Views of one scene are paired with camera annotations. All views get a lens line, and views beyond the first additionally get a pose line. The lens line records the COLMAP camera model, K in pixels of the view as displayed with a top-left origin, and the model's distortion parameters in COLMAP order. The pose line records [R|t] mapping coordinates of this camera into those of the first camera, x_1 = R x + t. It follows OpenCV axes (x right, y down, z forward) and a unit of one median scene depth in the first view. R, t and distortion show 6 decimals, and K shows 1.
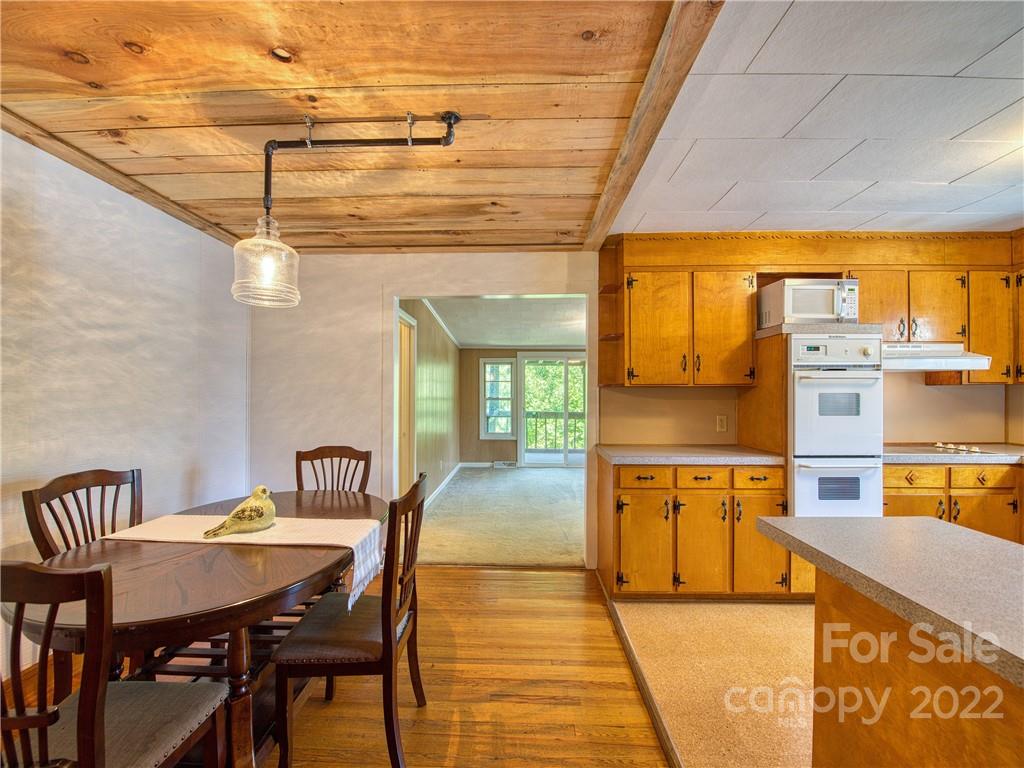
lens RADIAL K [[414.0, 0, 512.5], [0, 414.0, 391.0], [0, 0, 1]] dist [-0.018834, -0.000607]
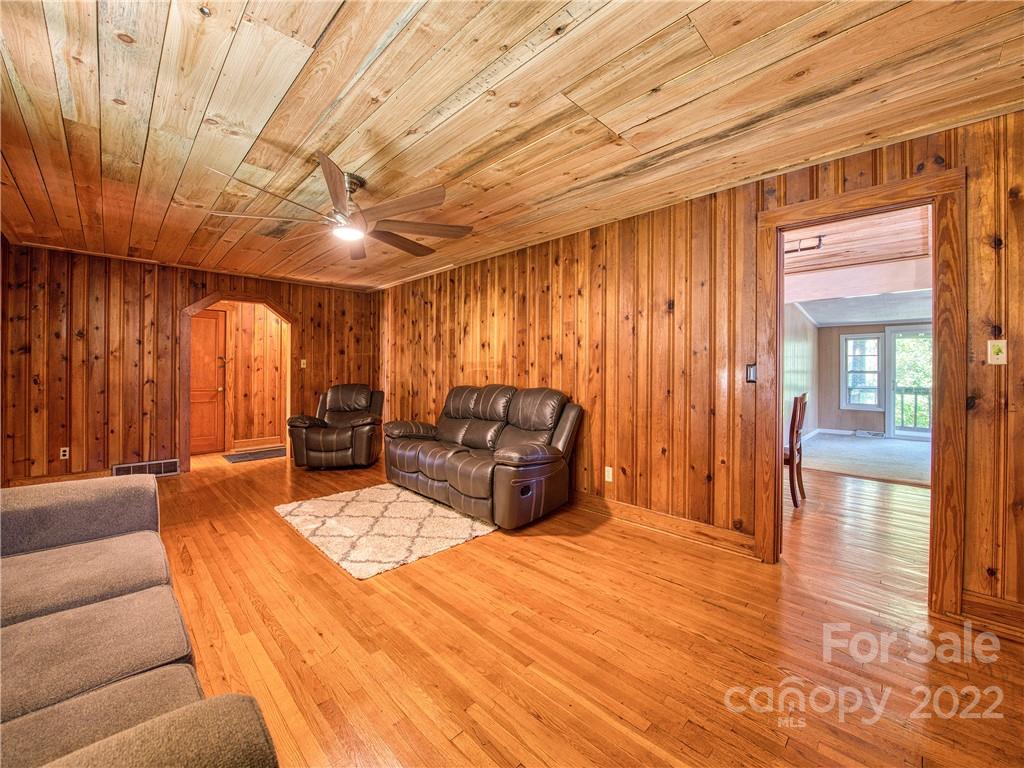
lens RADIAL K [[414.0, 0, 508.9], [0, 414.0, 371.7], [0, 0, 1]] dist [-0.018834, -0.000607]
pose [[0.721451, 0.002733, -0.692461, 0.102466], [-0.002478, 0.999996, 0.001366, 0.053204], [0.692462, 0.000731, 0.721454, -1.079421]]
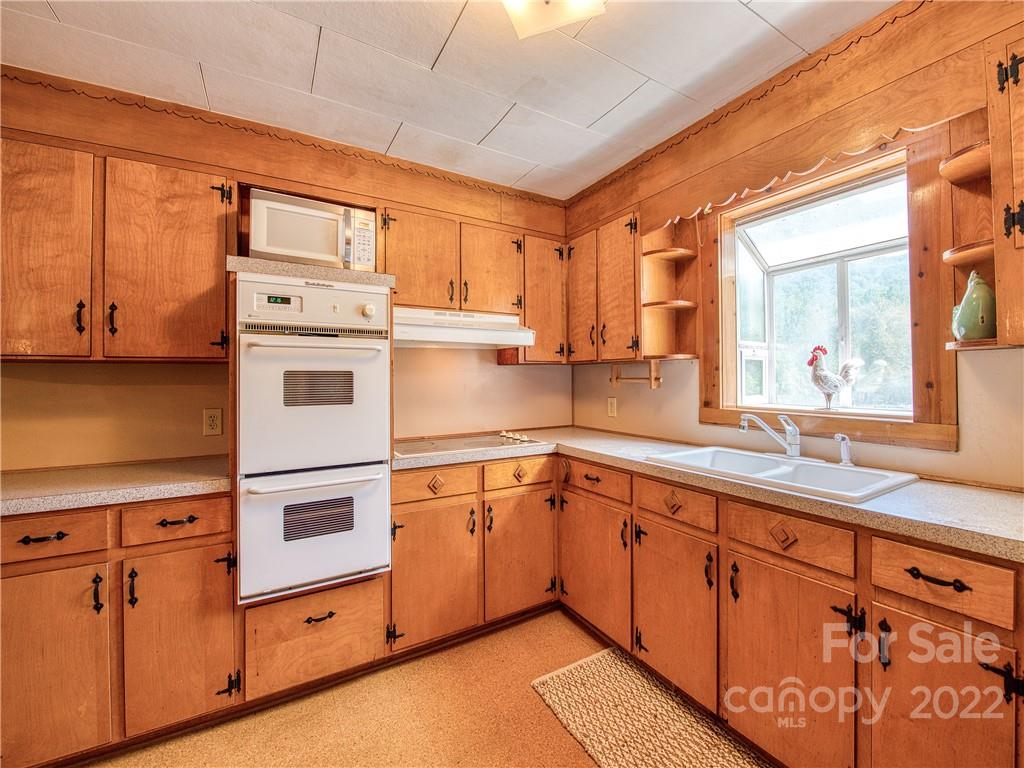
lens RADIAL K [[414.0, 0, 512.2], [0, 414.0, 374.9], [0, 0, 1]] dist [-0.018834, -0.000607]
pose [[0.848204, 0.000173, 0.529669, 0.693095], [0.006537, 0.999920, -0.010794, 0.020295], [-0.529629, 0.012618, 0.848136, 0.275459]]
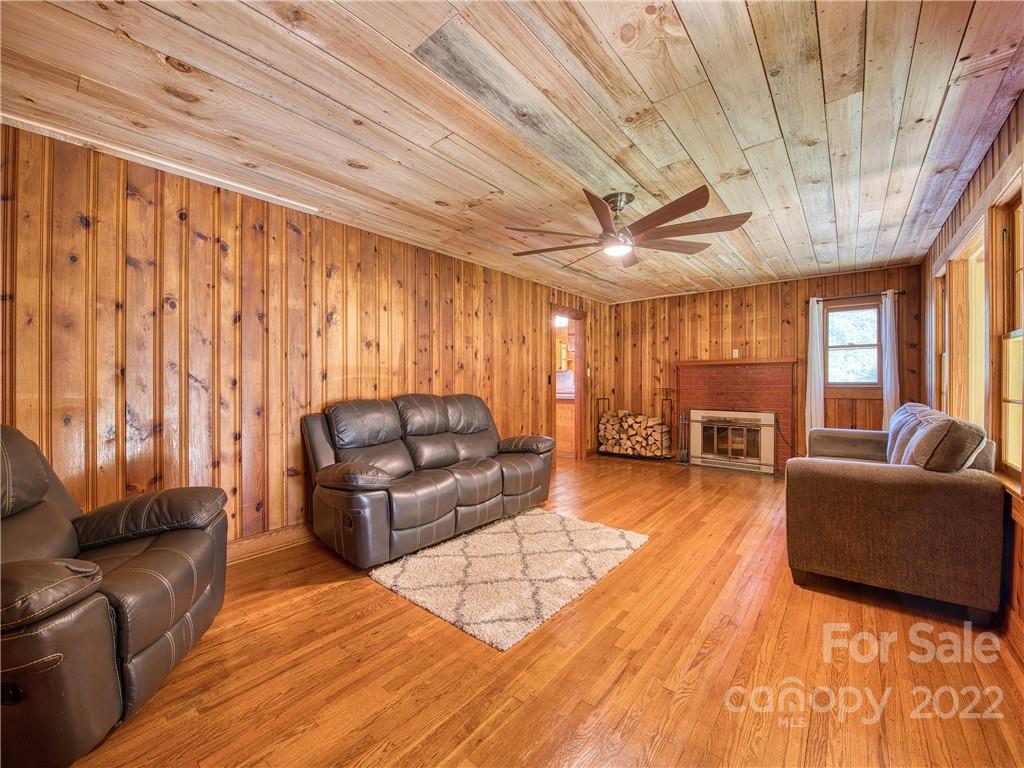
lens RADIAL K [[414.0, 0, 515.4], [0, 414.0, 382.9], [0, 0, 1]] dist [-0.018834, -0.000607]
pose [[0.607754, -0.006265, 0.794100, -1.763102], [0.000778, 0.999973, 0.007293, 0.057094], [-0.794125, -0.003815, 0.607743, -1.068521]]
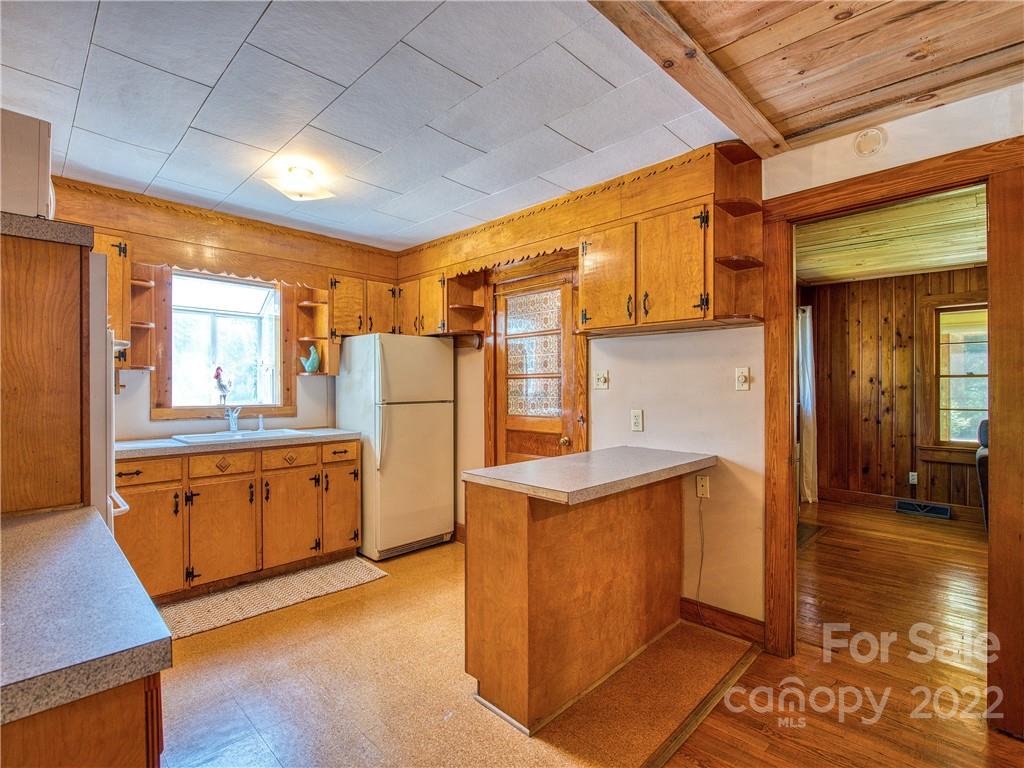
lens RADIAL K [[486.6, 0, 513.0], [0, 486.6, 383.8], [0, 0, 1]] dist [-0.010185, -0.000463]
pose [[-0.737598, -0.001333, 0.675238, -0.039174], [-0.003907, 0.999990, -0.002294, 0.015344], [-0.675228, -0.004330, -0.737596, 1.041224]]
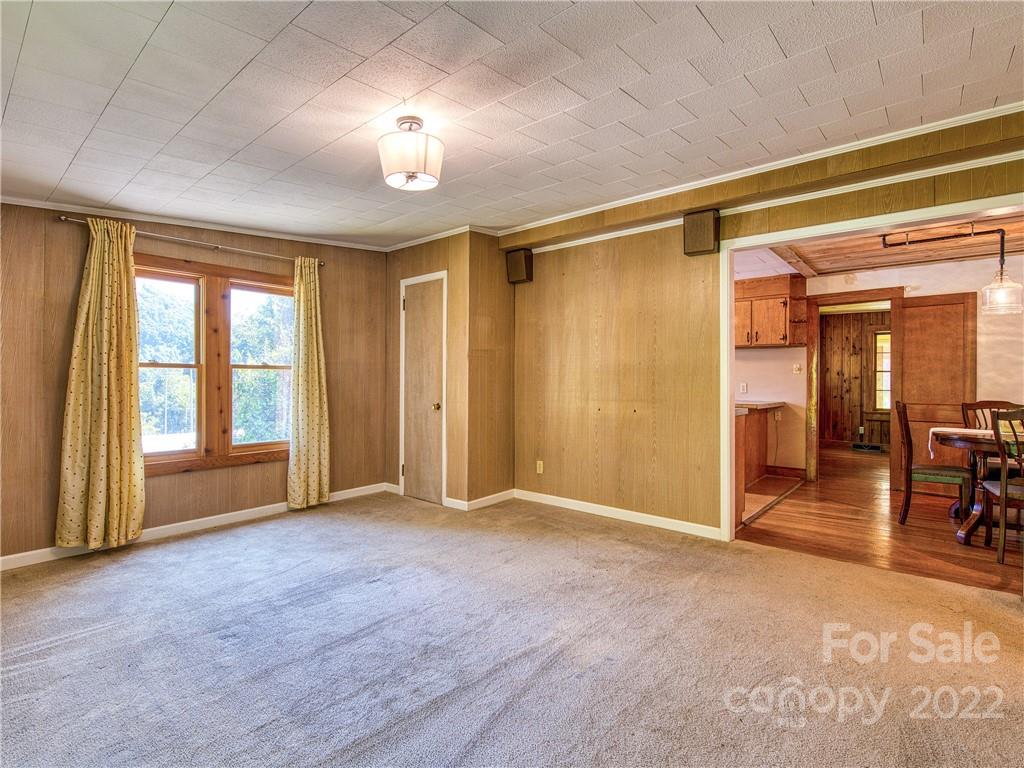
lens RADIAL K [[467.1, 0, 518.1], [0, 467.1, 376.8], [0, 0, 1]] dist [-0.016767, -0.000357]
pose [[-0.776689, -0.006740, 0.629848, -0.083629], [-0.015517, 0.999844, -0.008436, 0.076304], [-0.629693, -0.016326, -0.776672, 2.512358]]
